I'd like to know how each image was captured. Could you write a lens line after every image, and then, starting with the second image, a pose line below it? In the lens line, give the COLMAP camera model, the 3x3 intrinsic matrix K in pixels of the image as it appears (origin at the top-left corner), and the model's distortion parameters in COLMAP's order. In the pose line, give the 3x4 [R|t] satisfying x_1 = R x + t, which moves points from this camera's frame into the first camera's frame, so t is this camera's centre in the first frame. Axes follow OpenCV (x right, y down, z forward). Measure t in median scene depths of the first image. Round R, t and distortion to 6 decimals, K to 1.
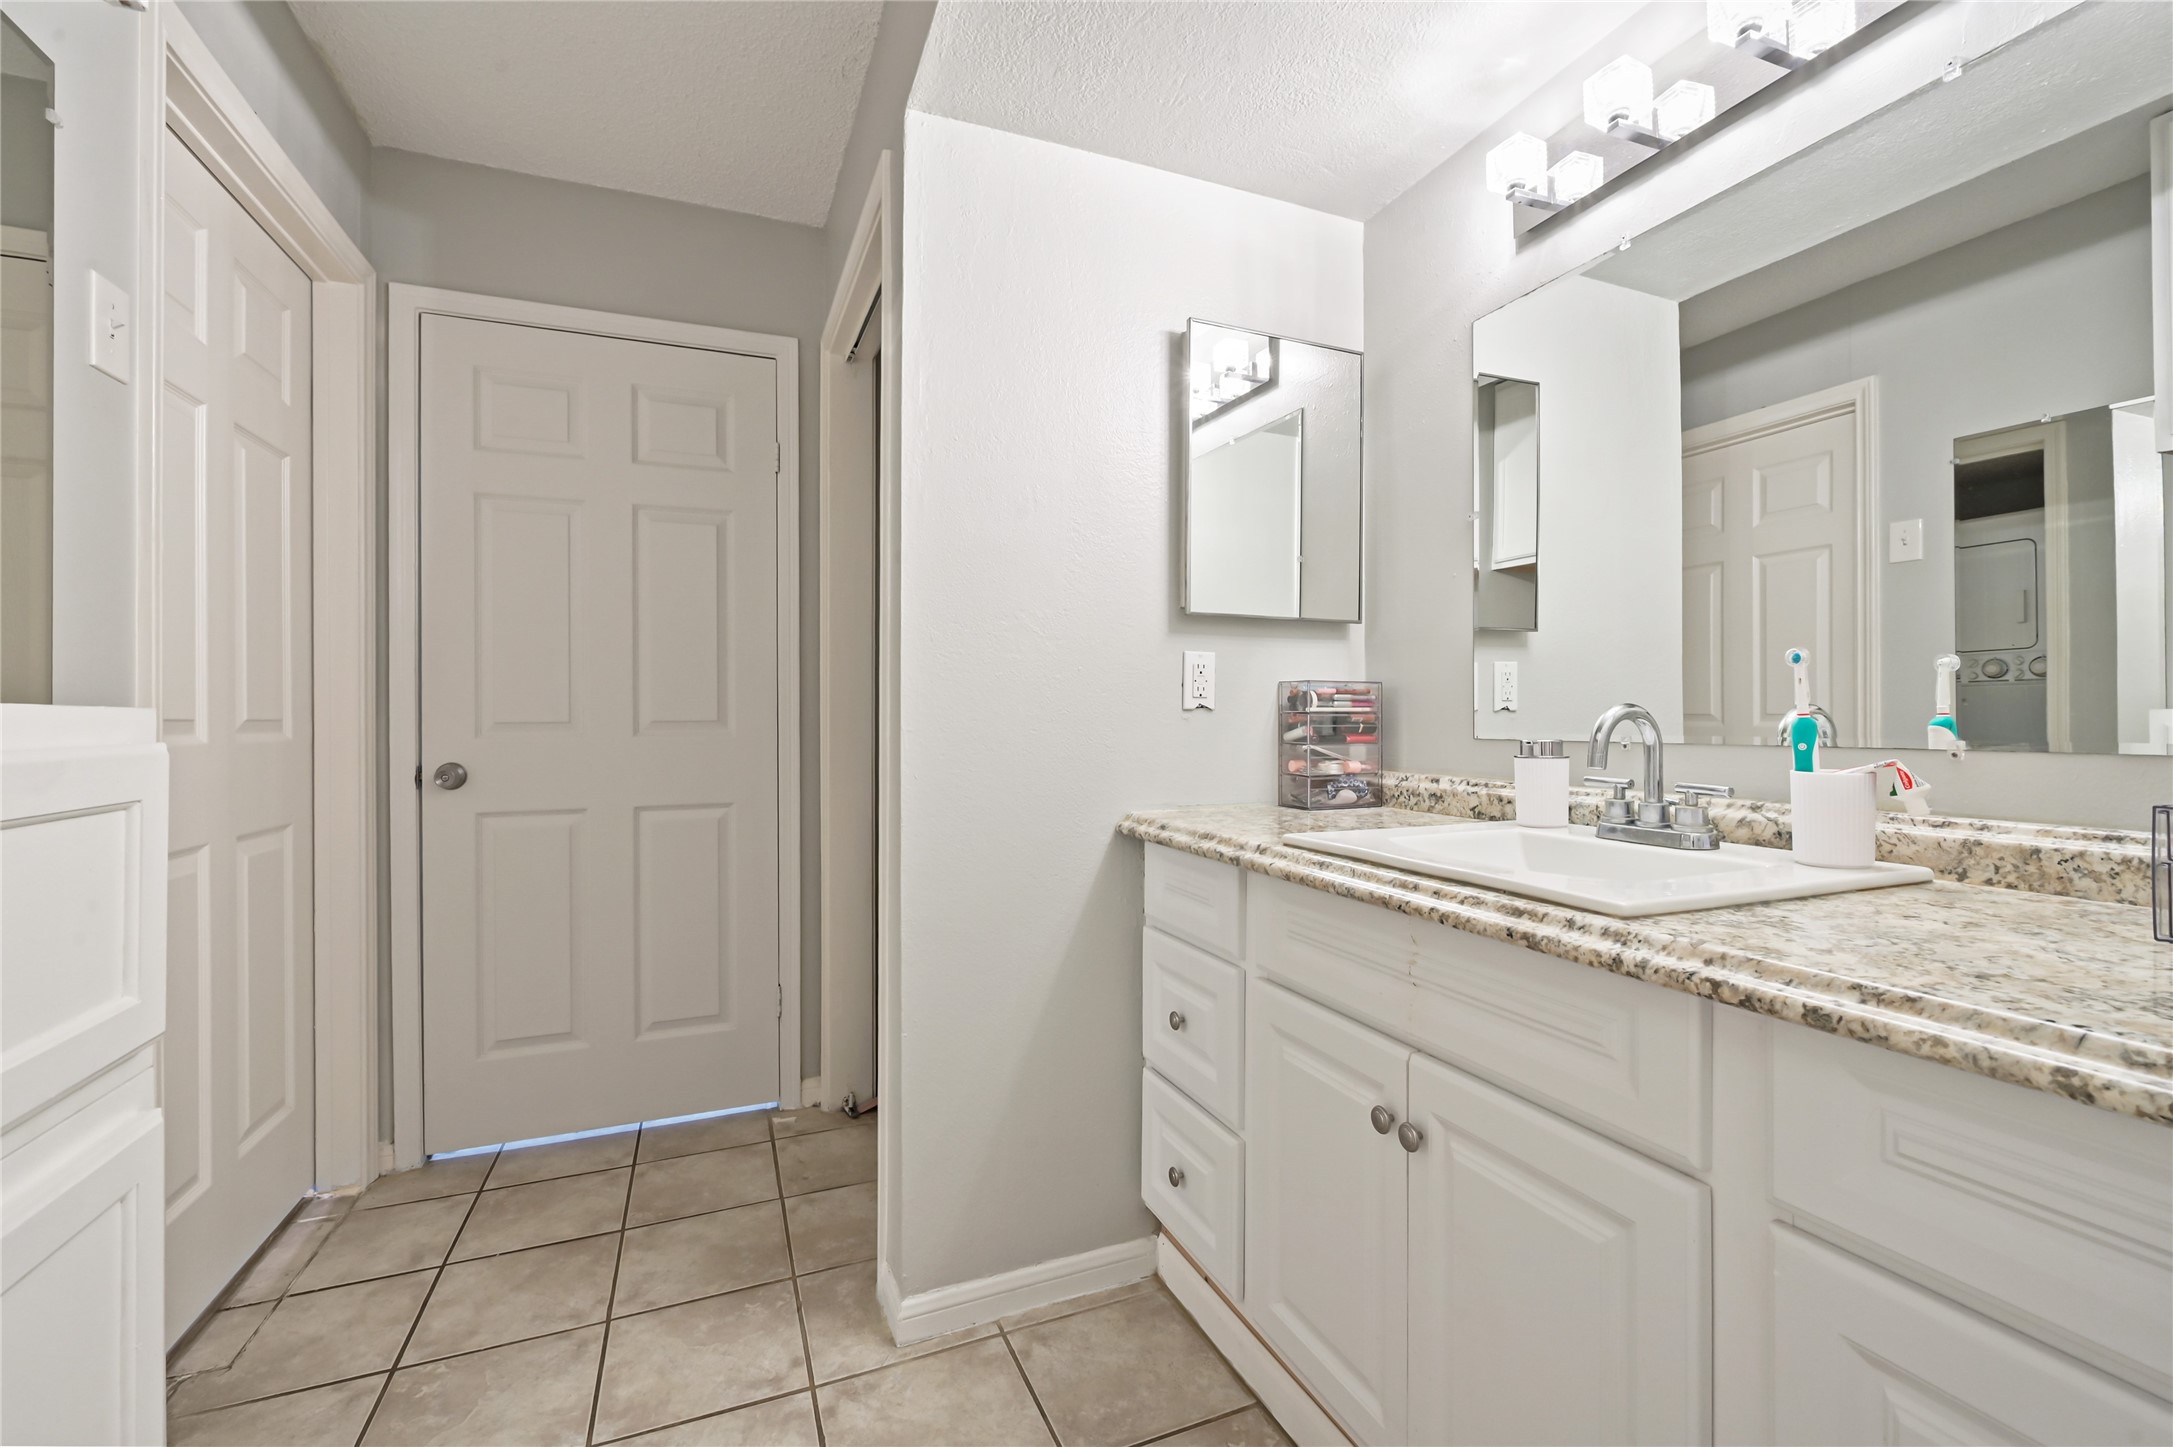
lens RADIAL K [[906.5, 0, 1083.3], [0, 906.5, 714.7], [0, 0, 1]] dist [-0.000359, 0.000533]
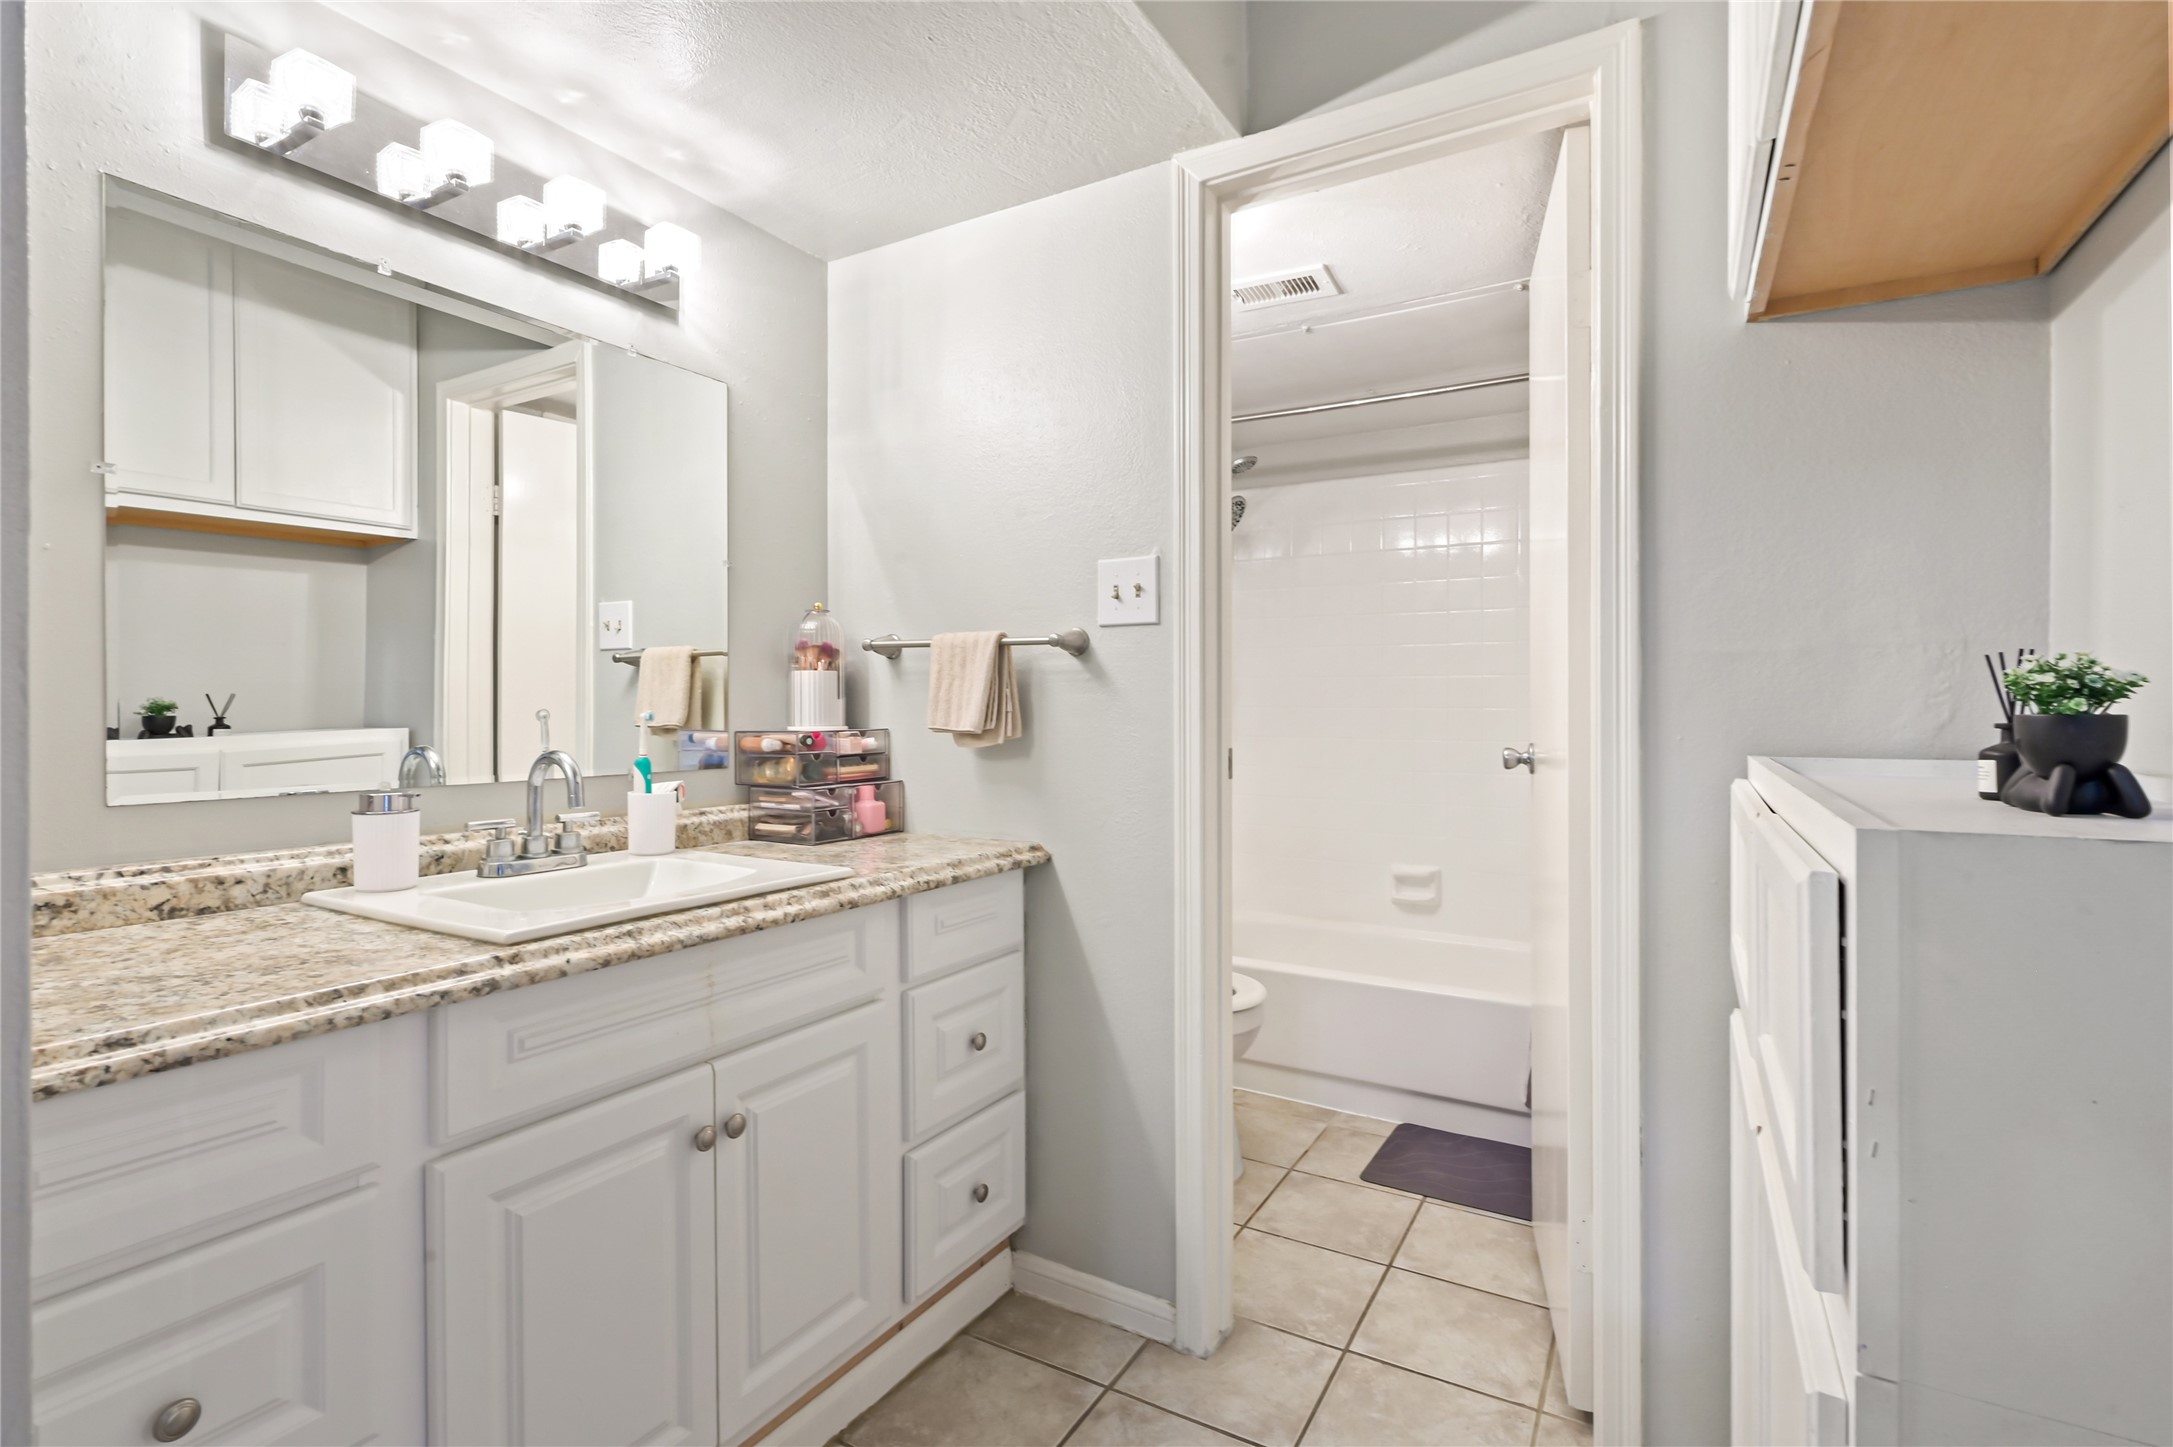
lens RADIAL K [[1020.0, 0, 1103.4], [0, 1020.0, 712.6], [0, 0, 1]] dist [-0.001901, 0.000315]
pose [[-0.610456, -0.001826, 0.792048, -0.894105], [-0.002311, 0.999997, 0.000524, -0.065058], [-0.792047, -0.001511, -0.610458, 1.311571]]
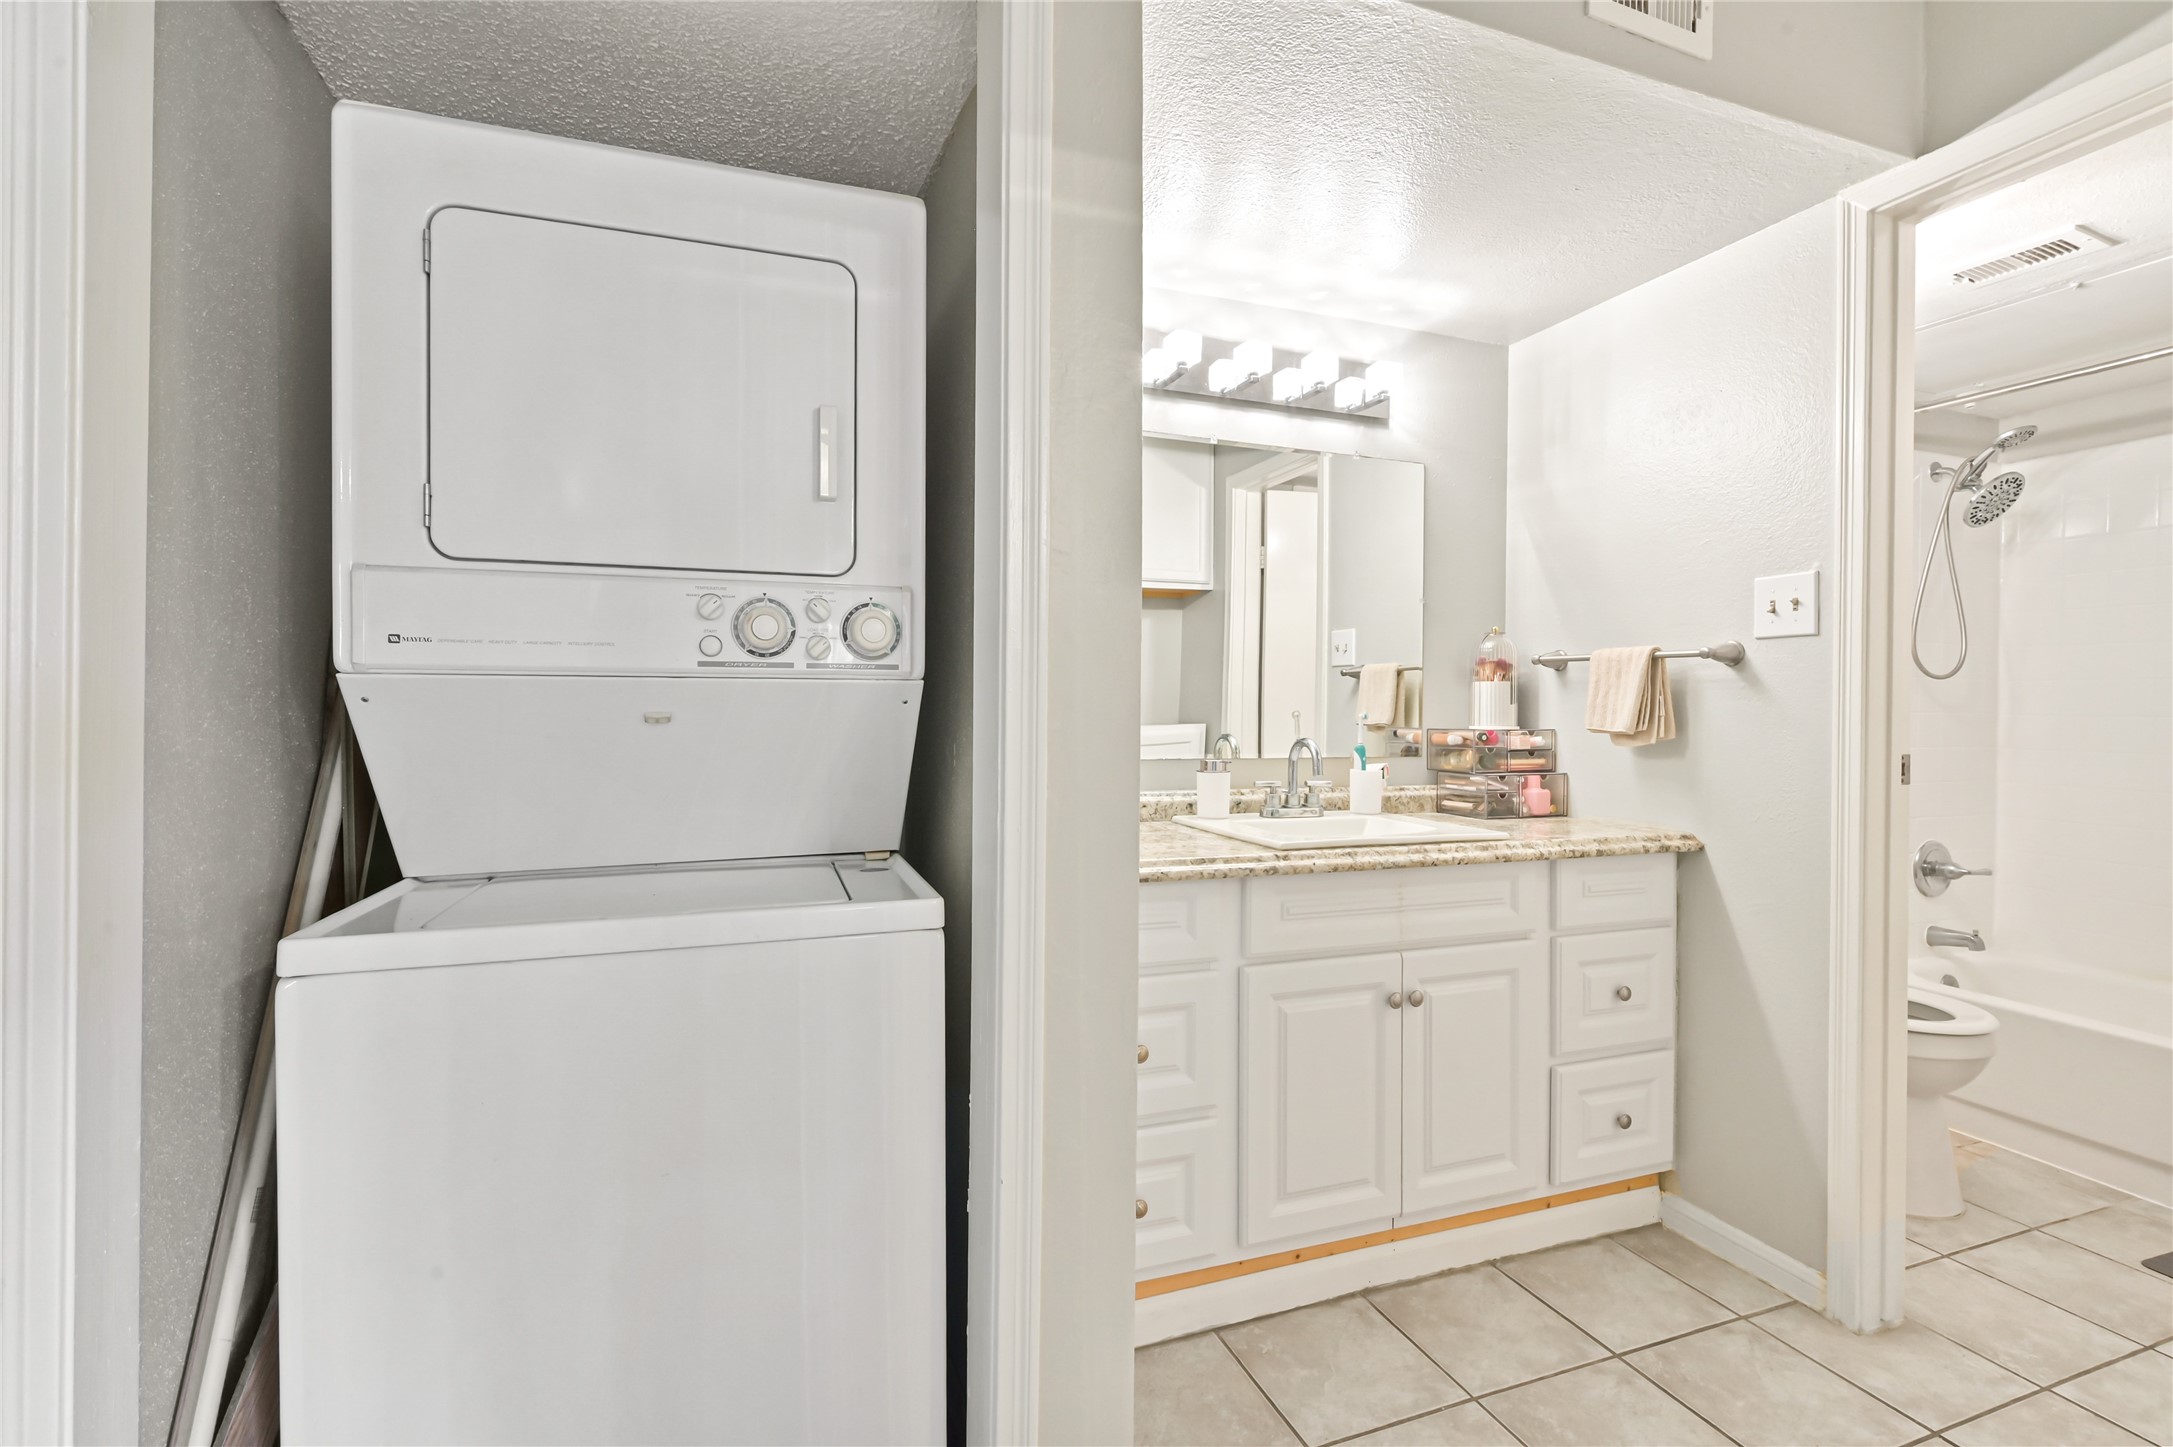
lens RADIAL K [[1020.0, 0, 1088.7], [0, 1020.0, 713.9], [0, 0, 1]] dist [-0.001901, 0.000315]
pose [[0.033063, -0.002364, 0.999450, -1.441417], [-0.012663, 0.999916, 0.002784, -0.060646], [-0.999373, -0.012748, 0.033030, 1.429880]]
